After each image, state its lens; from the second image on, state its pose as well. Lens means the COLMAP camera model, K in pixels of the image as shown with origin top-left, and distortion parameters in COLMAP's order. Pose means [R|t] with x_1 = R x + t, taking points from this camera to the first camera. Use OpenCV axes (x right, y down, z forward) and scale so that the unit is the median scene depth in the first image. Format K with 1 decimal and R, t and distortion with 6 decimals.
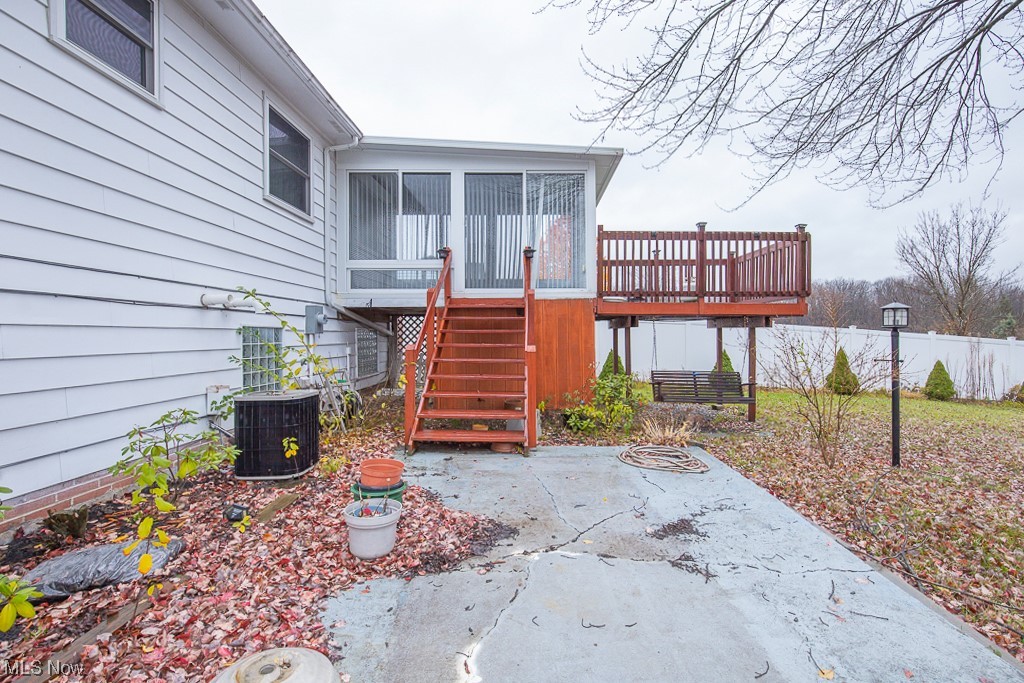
lens RADIAL K [[467.1, 0, 511.1], [0, 467.1, 356.6], [0, 0, 1]] dist [-0.036632, -0.000229]
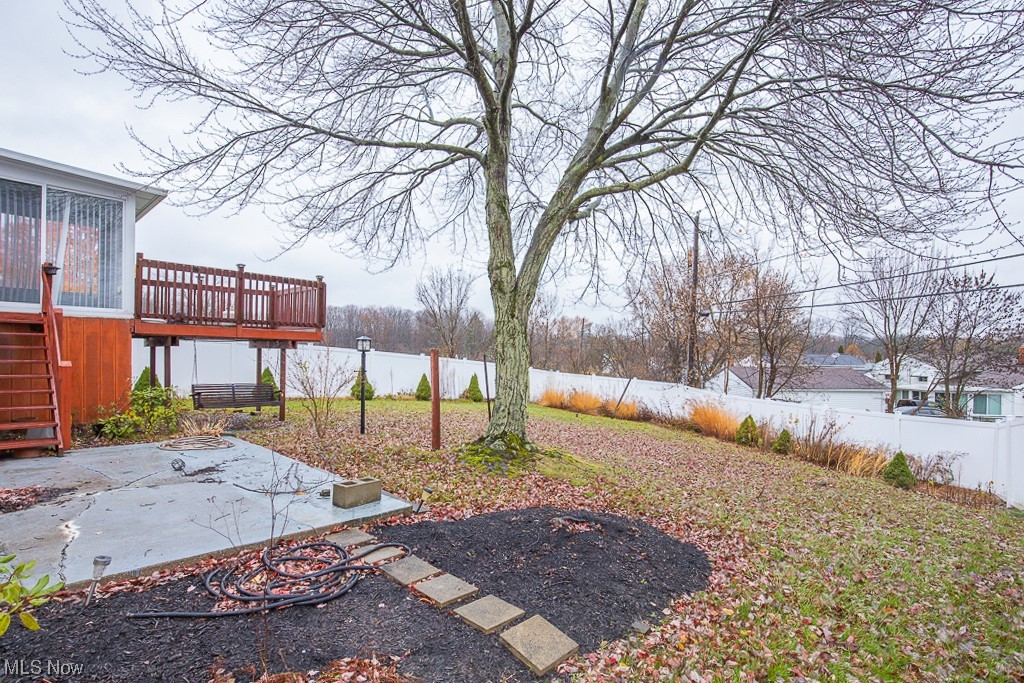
lens RADIAL K [[474.1, 0, 516.8], [0, 474.1, 346.4], [0, 0, 1]] dist [0.000194, 0.000131]
pose [[0.633669, 0.028488, 0.773080, -0.105354], [0.020414, 0.998358, -0.053522, 0.017321], [-0.773335, 0.049697, 0.632046, -0.392671]]
